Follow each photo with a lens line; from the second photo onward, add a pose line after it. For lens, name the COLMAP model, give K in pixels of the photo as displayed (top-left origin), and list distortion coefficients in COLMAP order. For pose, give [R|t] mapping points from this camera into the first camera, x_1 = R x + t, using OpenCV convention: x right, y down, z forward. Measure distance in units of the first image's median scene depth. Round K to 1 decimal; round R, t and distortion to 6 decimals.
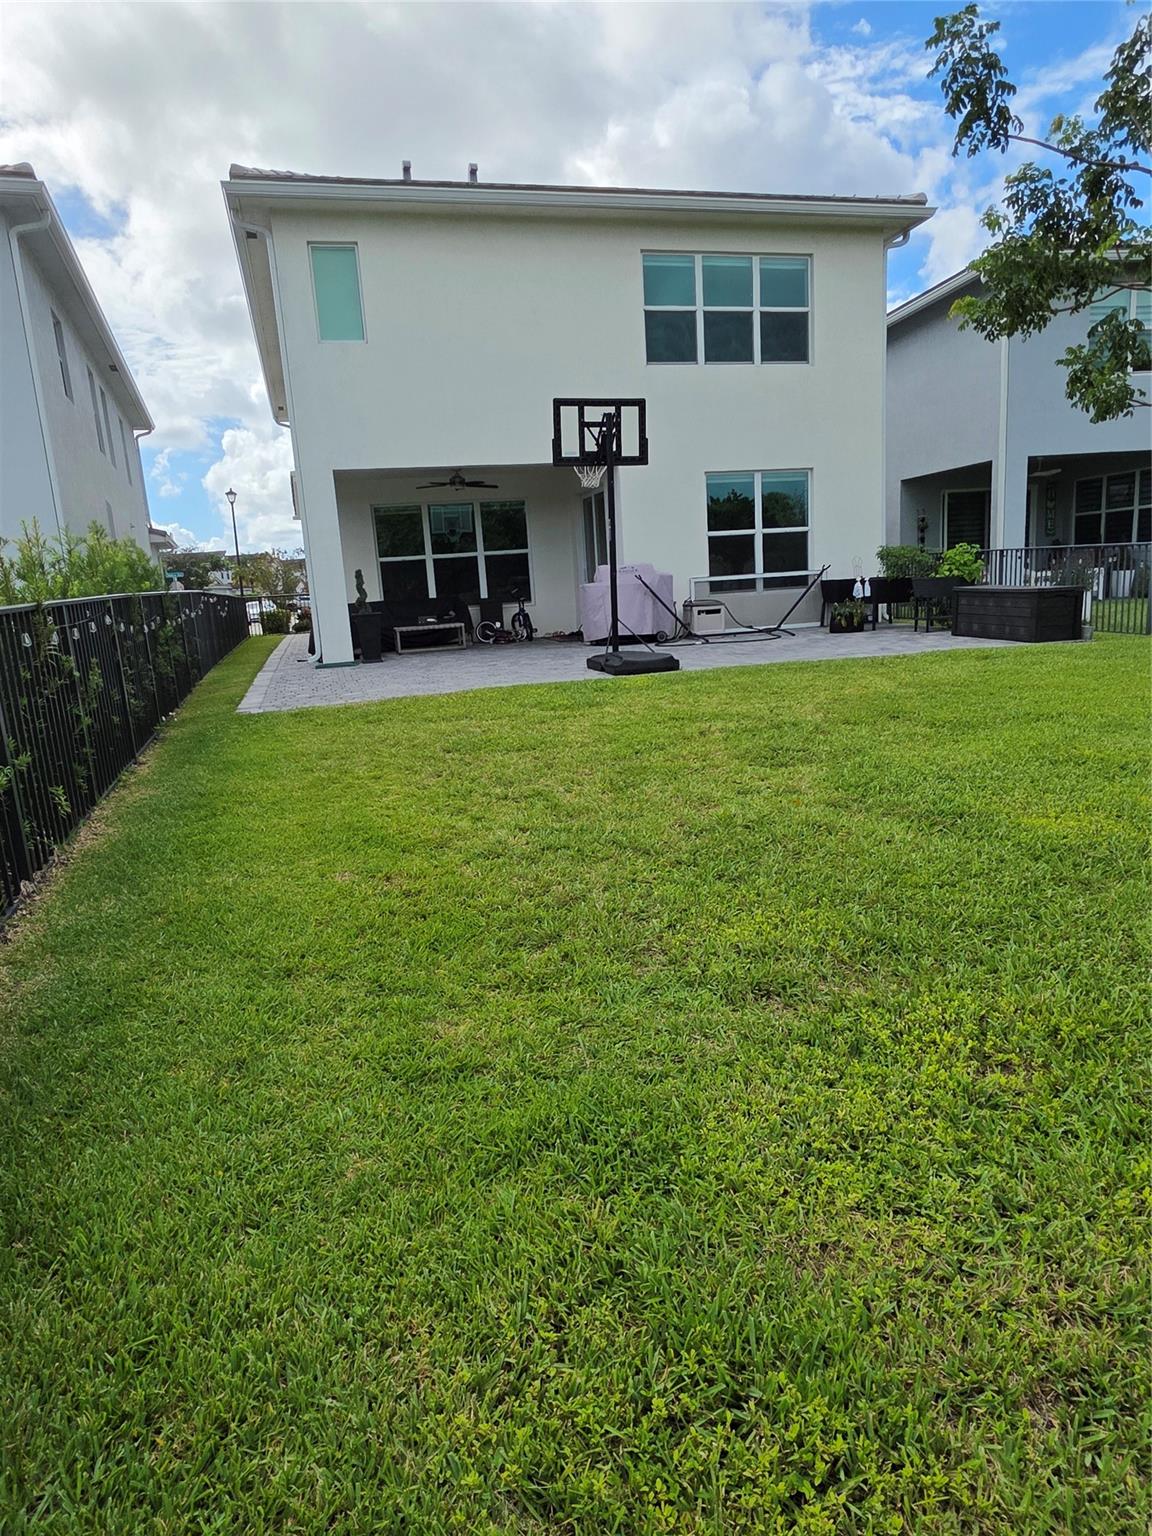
lens RADIAL K [[941.8, 0, 576.0], [0, 941.8, 768.0], [0, 0, 1]] dist [0.002224, 0.002055]
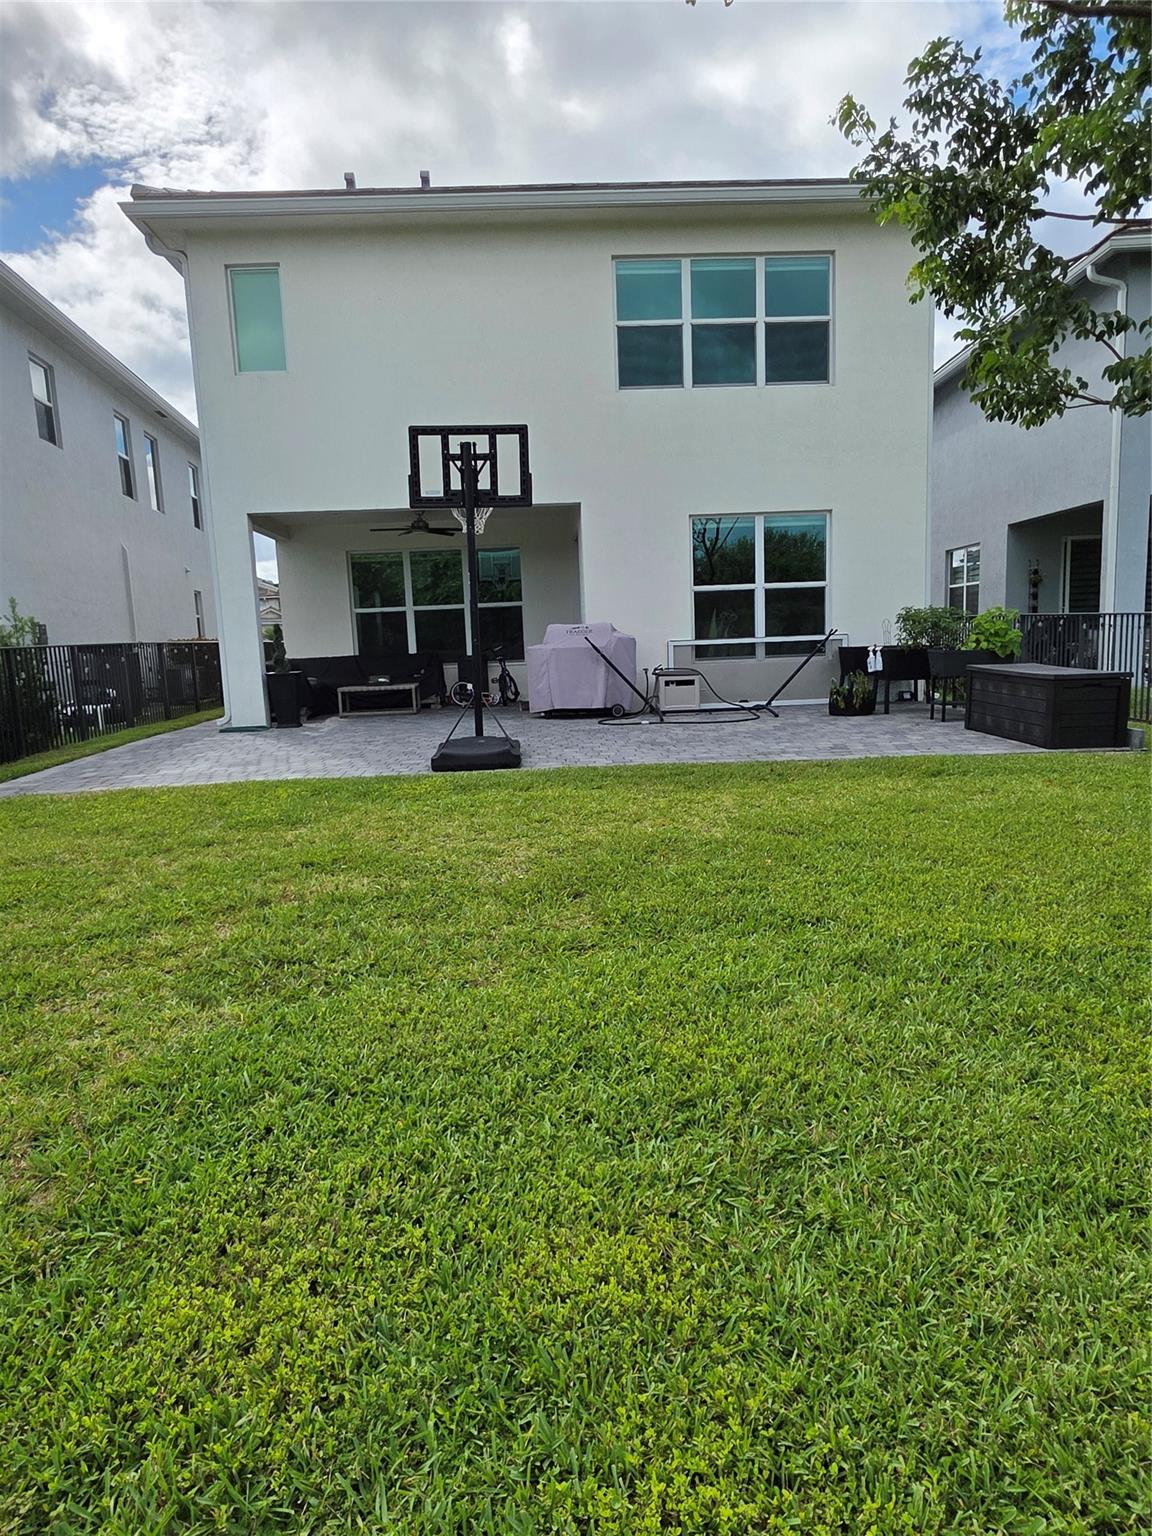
lens RADIAL K [[941.8, 0, 576.0], [0, 941.8, 768.0], [0, 0, 1]] dist [0.002224, 0.002055]
pose [[0.977088, 0.052793, -0.206184, 0.222601], [-0.061772, 0.997391, -0.037348, -0.054623], [0.203674, 0.049229, 0.977800, 0.178765]]
